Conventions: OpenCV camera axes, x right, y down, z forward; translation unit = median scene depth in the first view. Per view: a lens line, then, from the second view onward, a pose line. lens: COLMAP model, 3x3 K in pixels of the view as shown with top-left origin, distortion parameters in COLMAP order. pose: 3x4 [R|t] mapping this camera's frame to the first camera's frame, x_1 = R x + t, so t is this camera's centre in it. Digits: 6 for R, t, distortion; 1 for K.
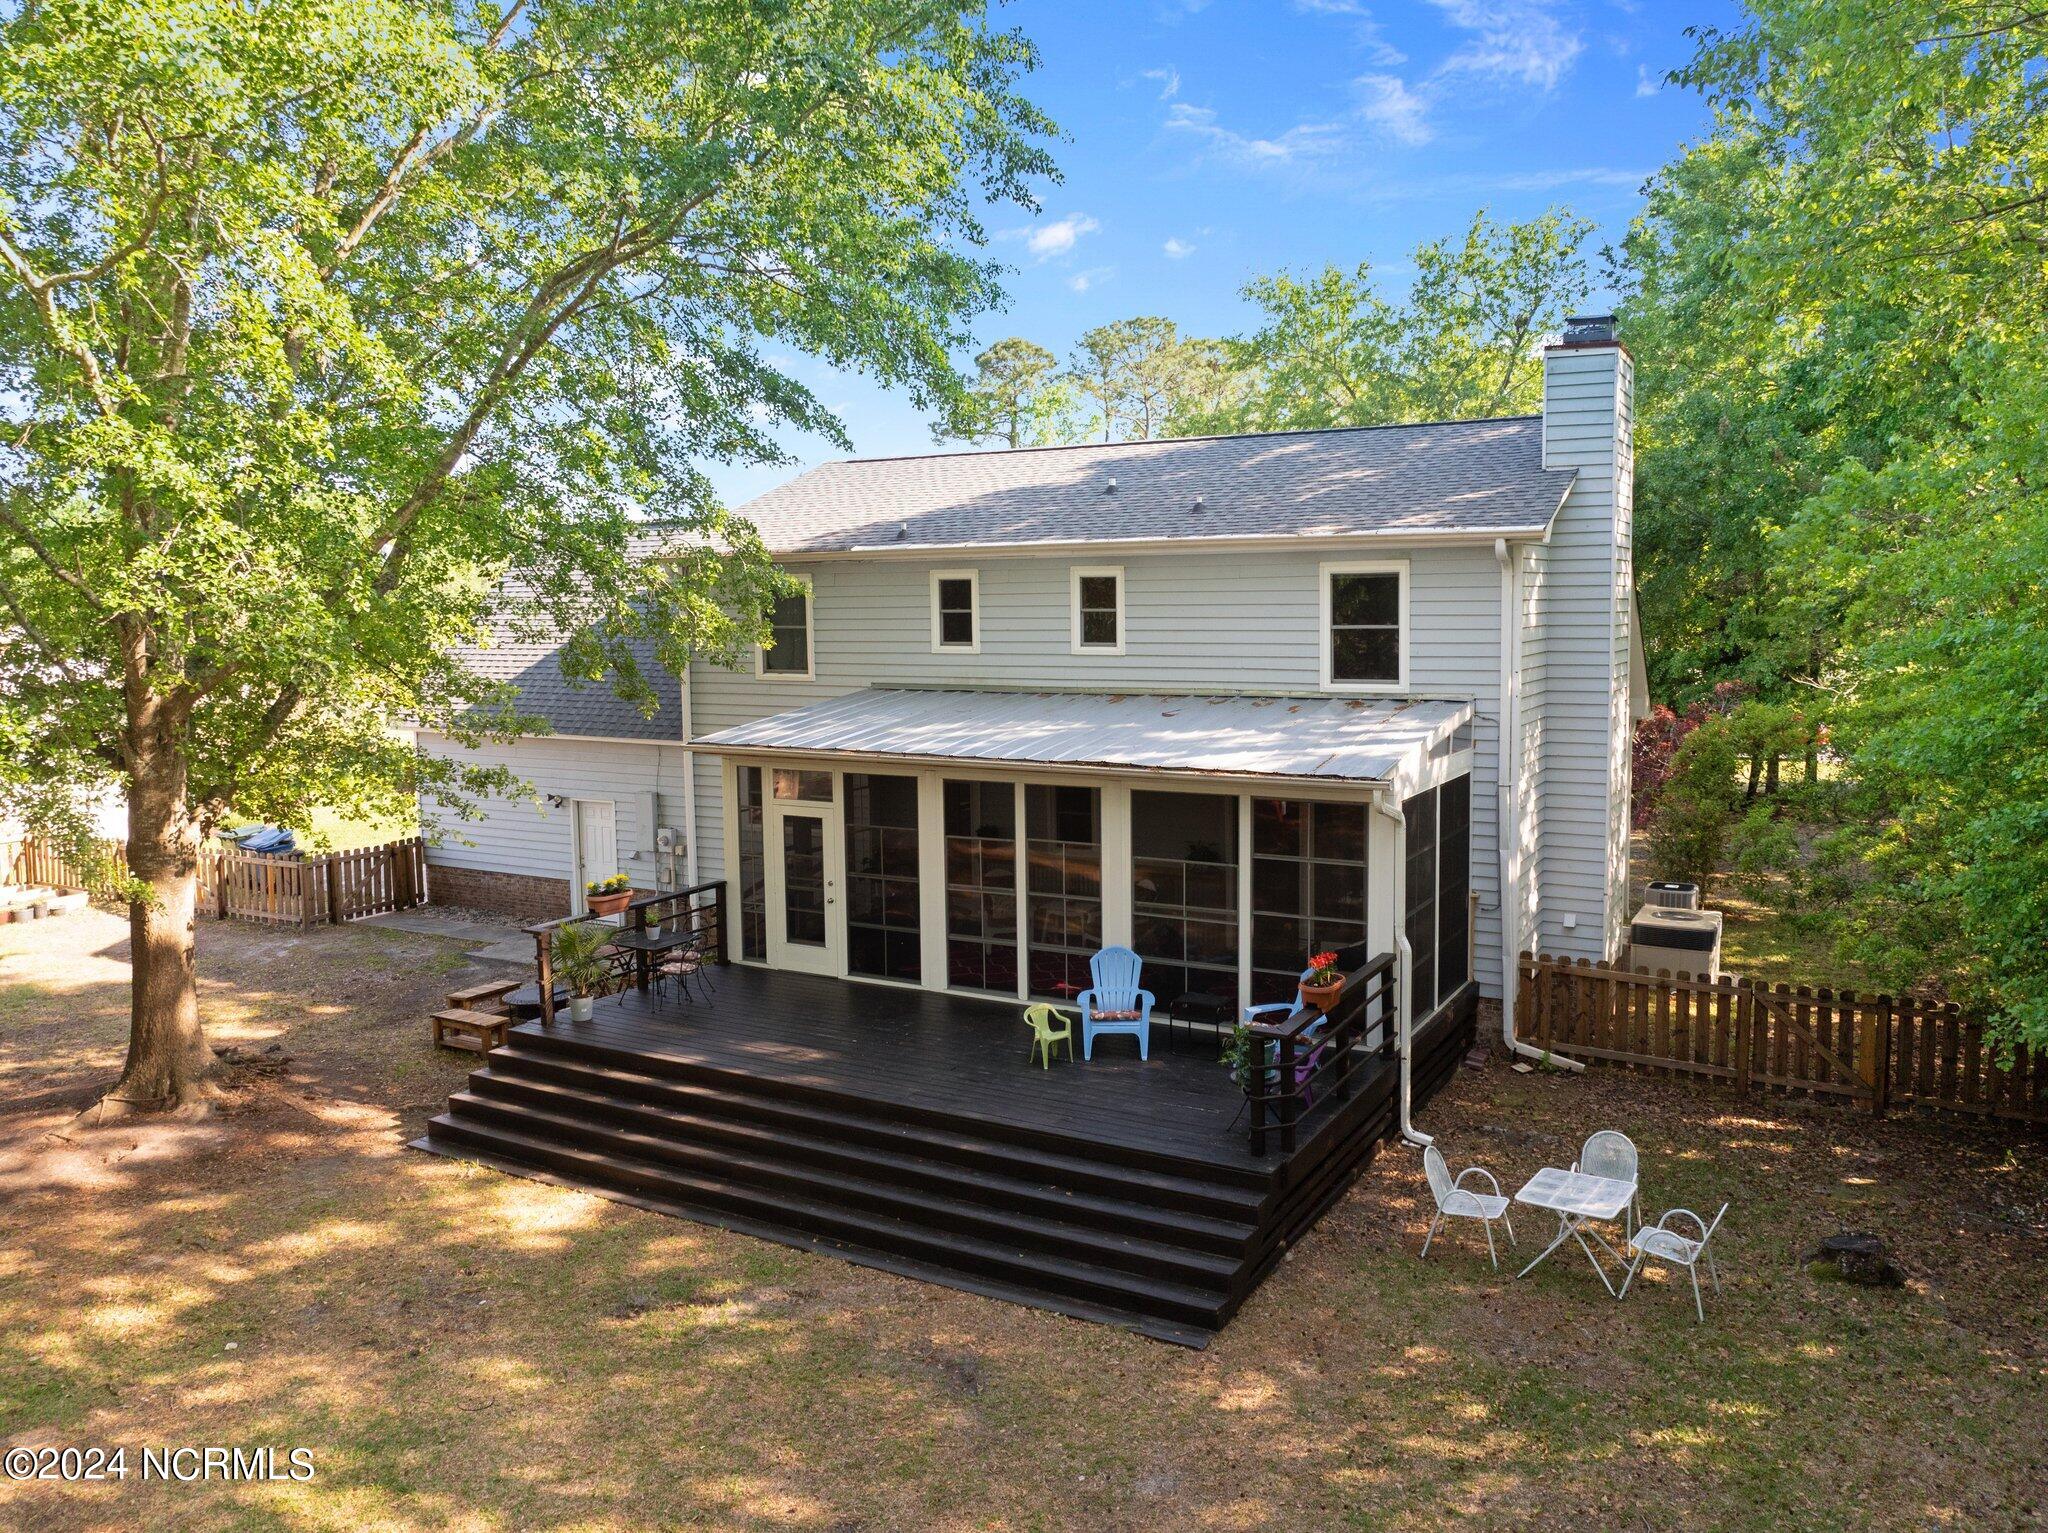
lens RADIAL K [[1485.7, 0, 1075.8], [0, 1485.7, 765.8], [0, 0, 1]] dist [-0.006175, -0.002391]
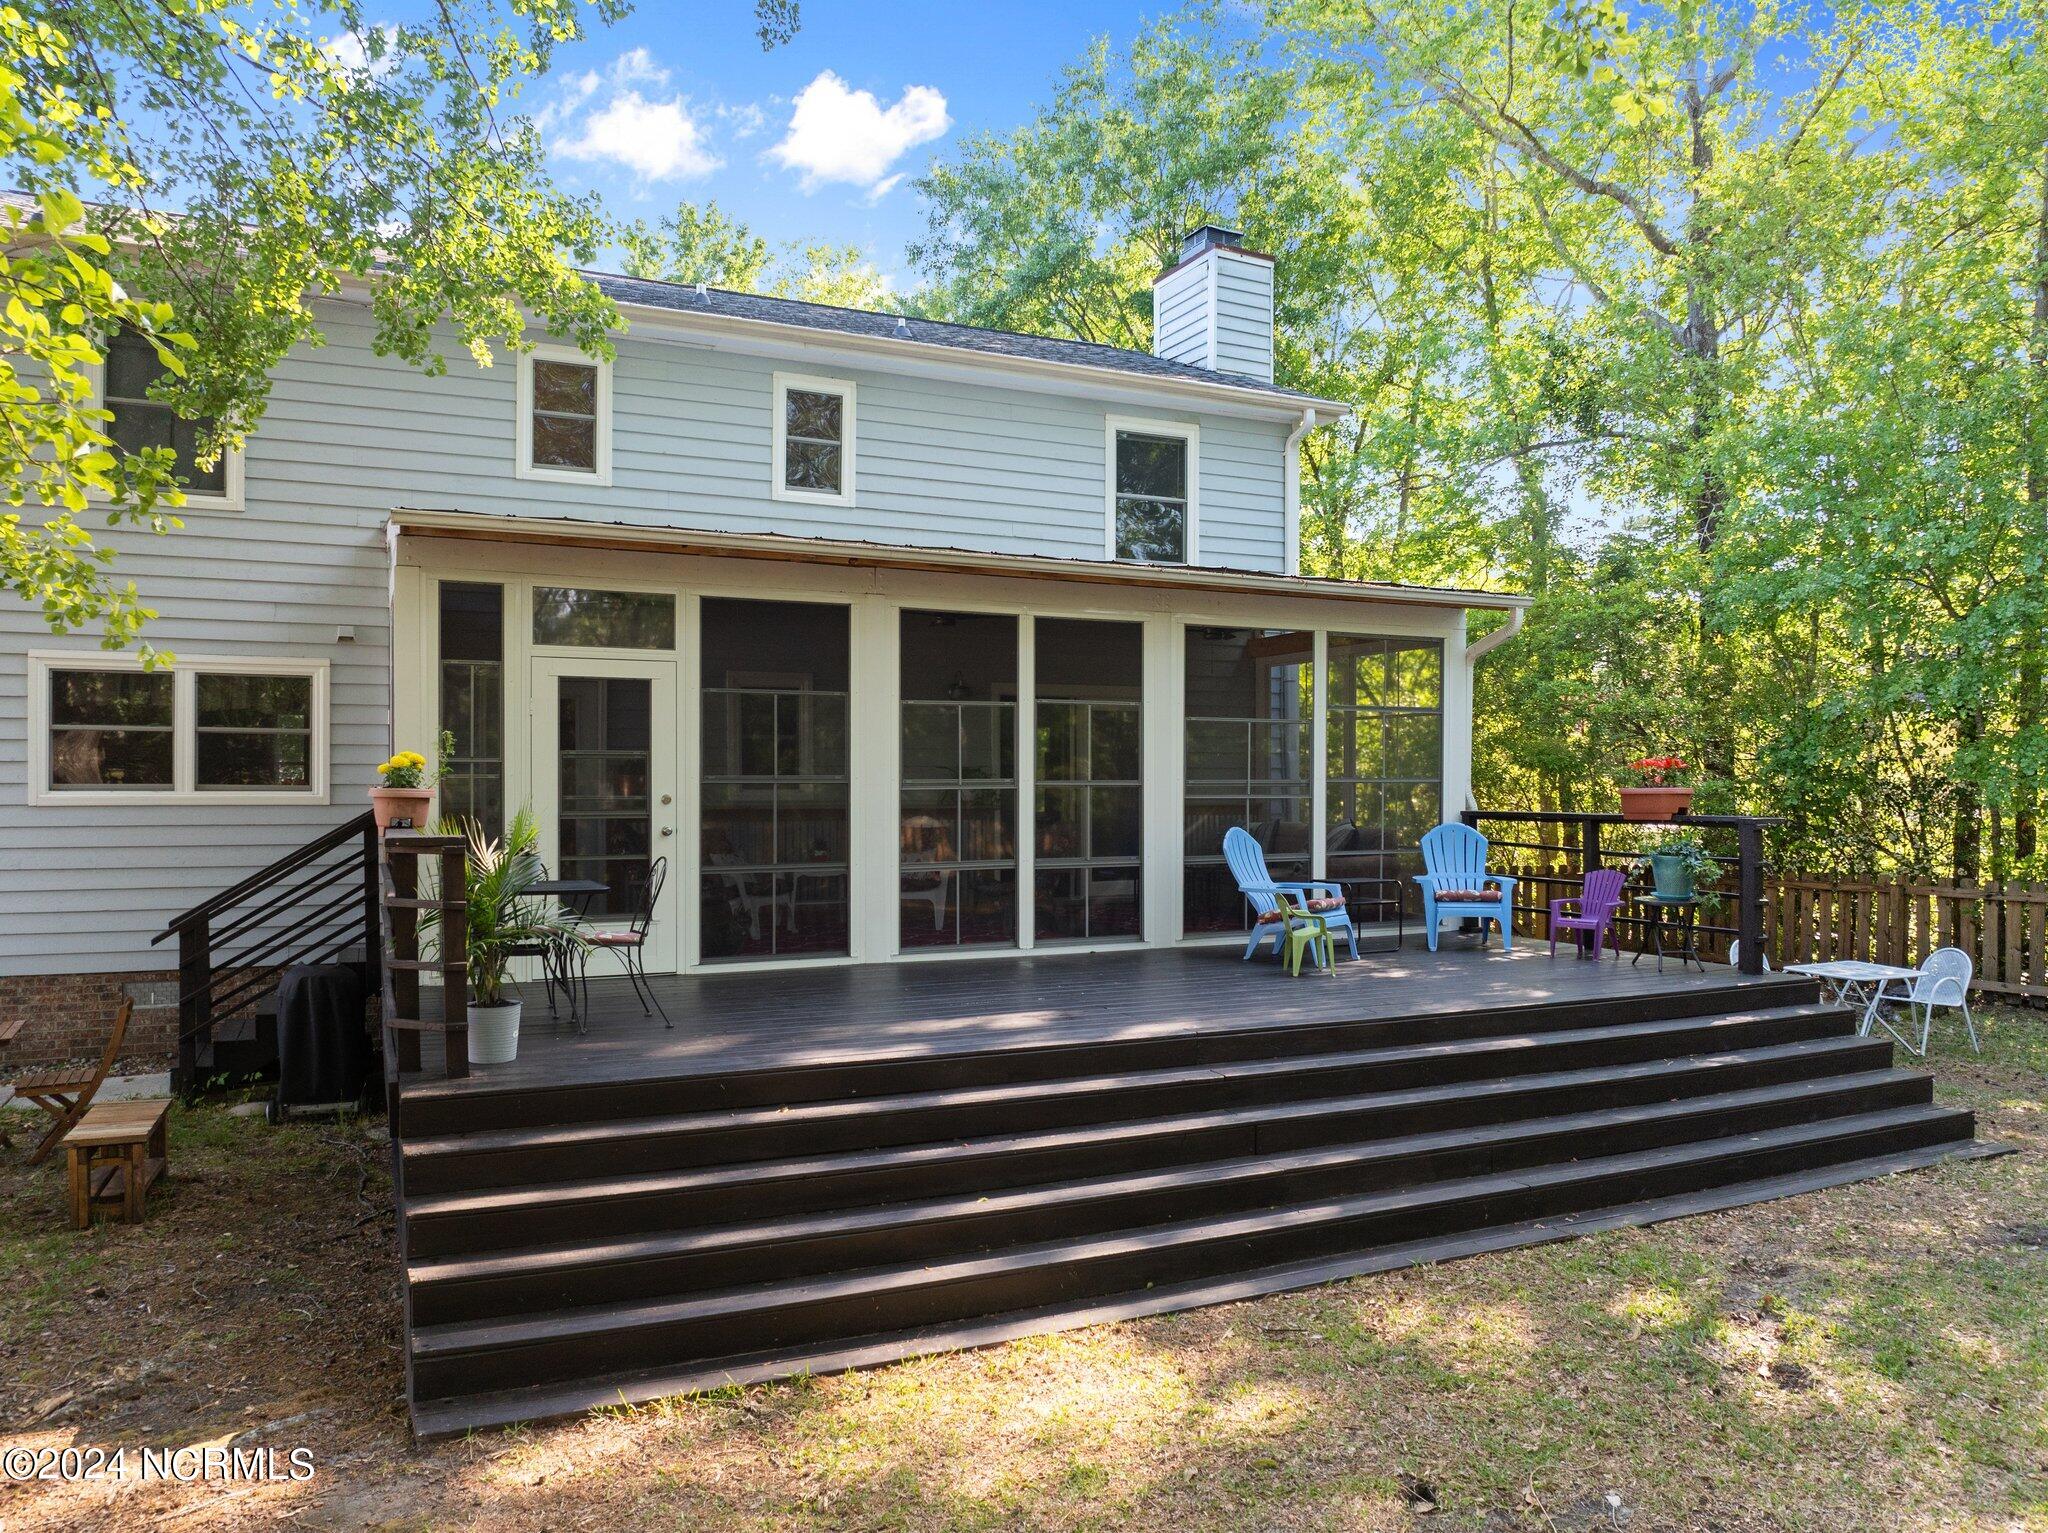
lens RADIAL K [[1485.7, 0, 1075.8], [0, 1485.7, 765.8], [0, 0, 1]] dist [-0.006175, -0.002391]
pose [[0.574337, 0.013712, 0.818504, -0.529096], [0.085665, 0.993363, -0.076753, 0.122480], [-0.814124, 0.114199, 0.569351, 0.564350]]
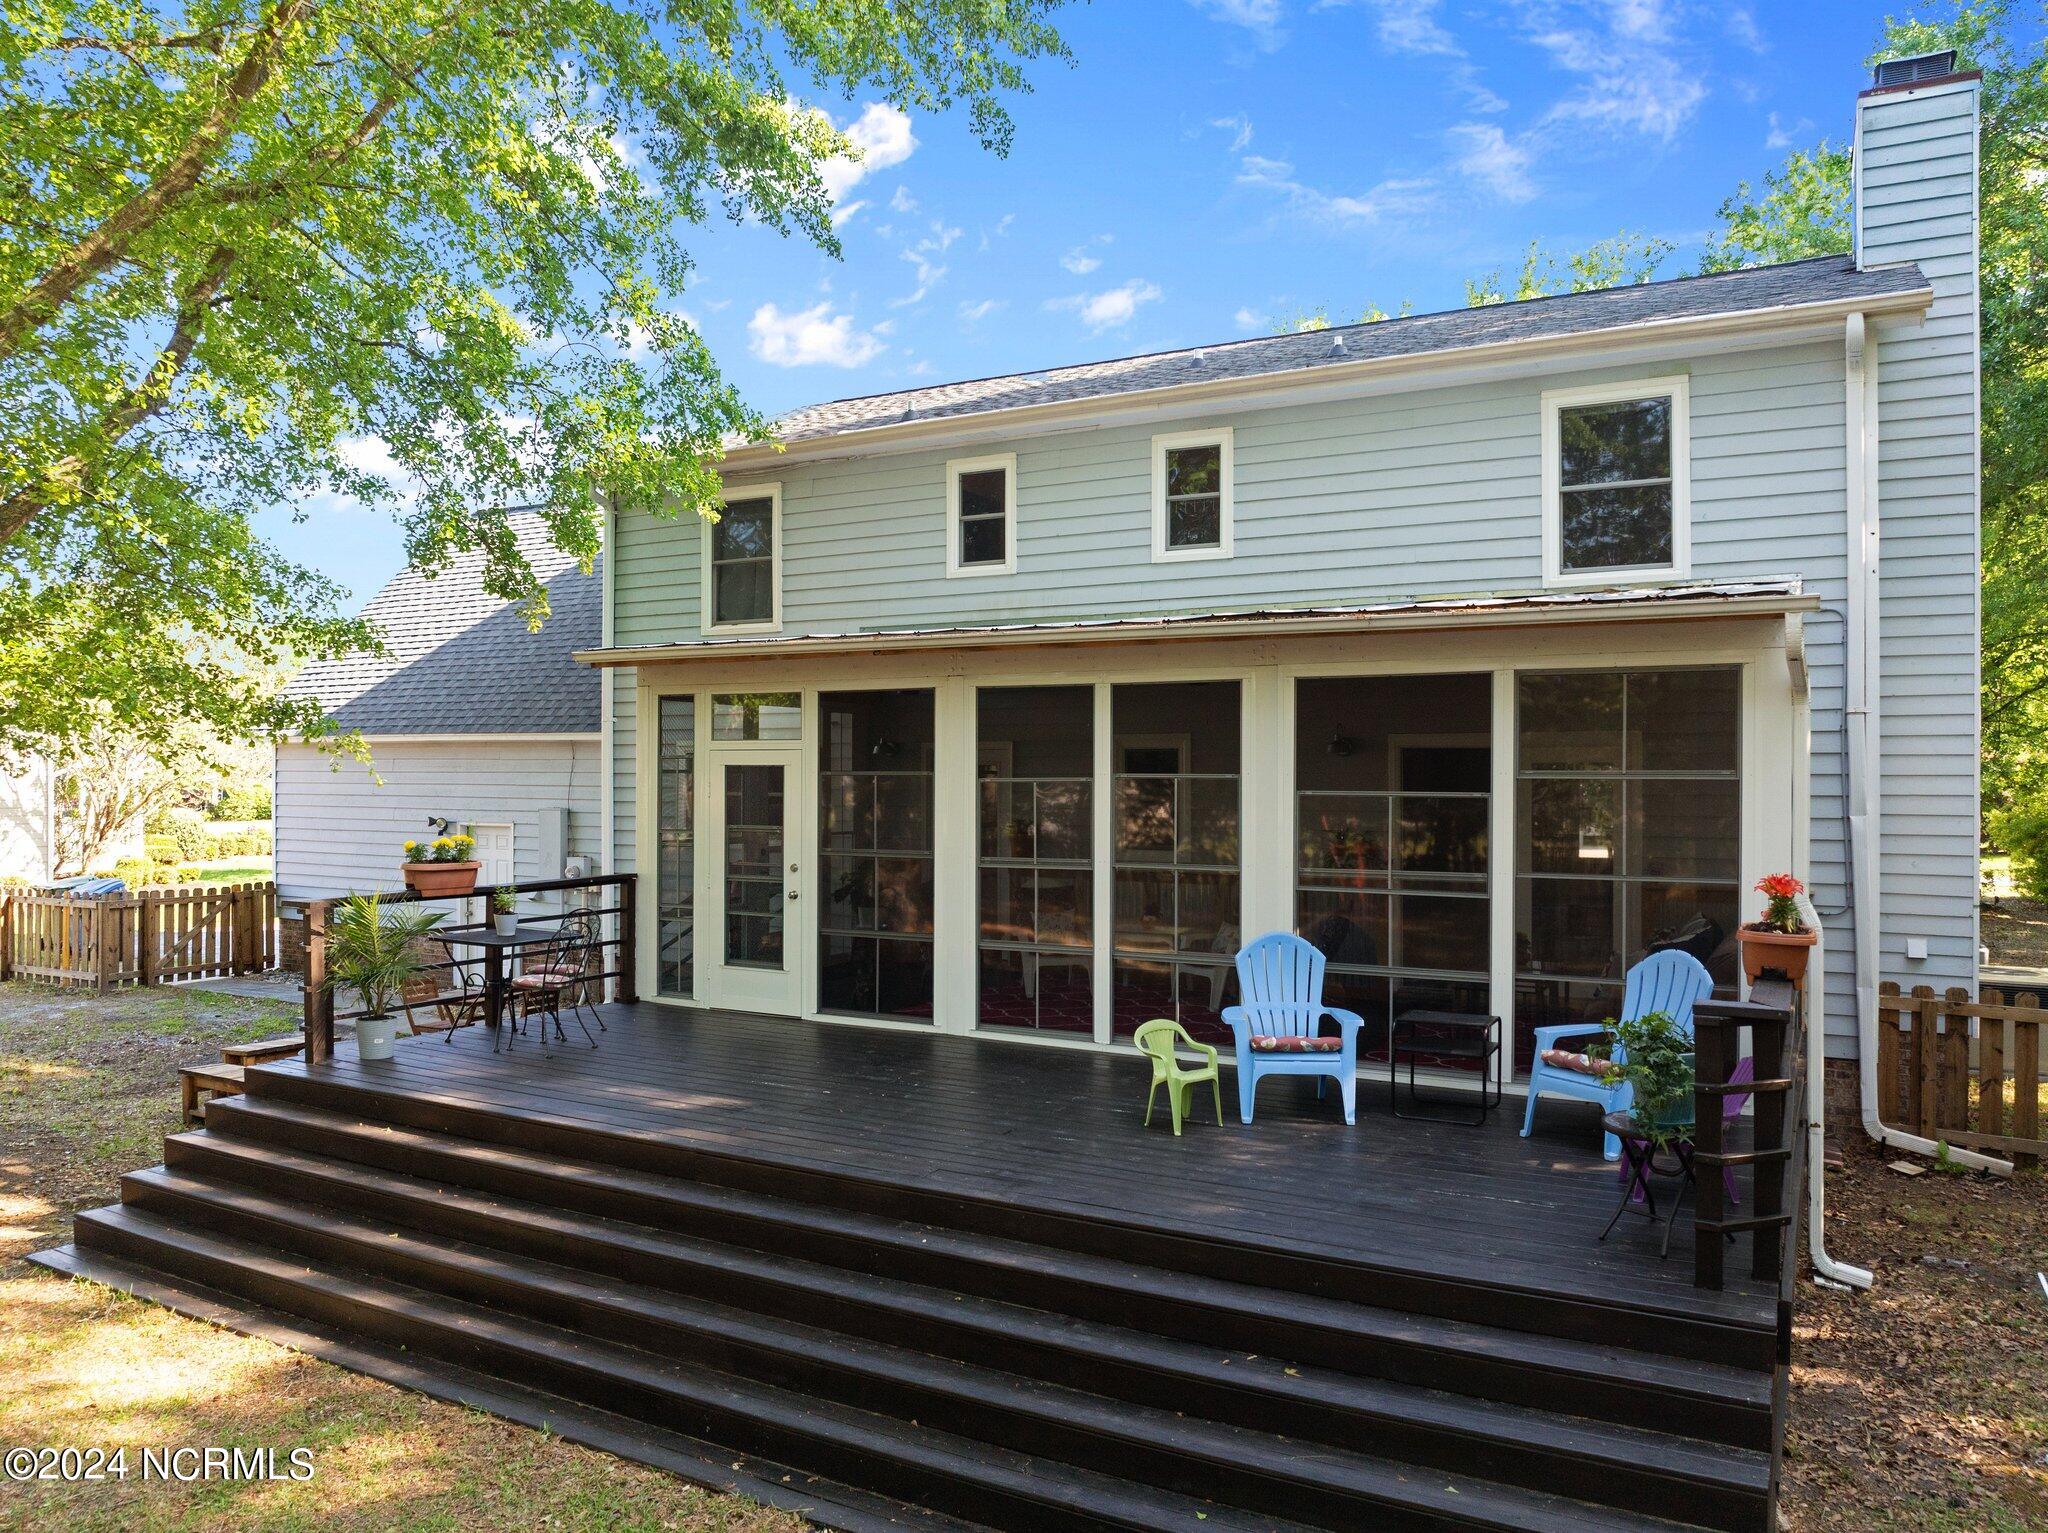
lens RADIAL K [[1467.2, 0, 1024.0], [0, 1467.2, 766.5], [0, 0, 1]] dist [-0.047435, 0.036118]
pose [[0.999844, 0.009749, -0.014711, -0.056919], [-0.011370, 0.993364, -0.114450, 0.107660], [0.013498, 0.114600, 0.993320, 0.368898]]
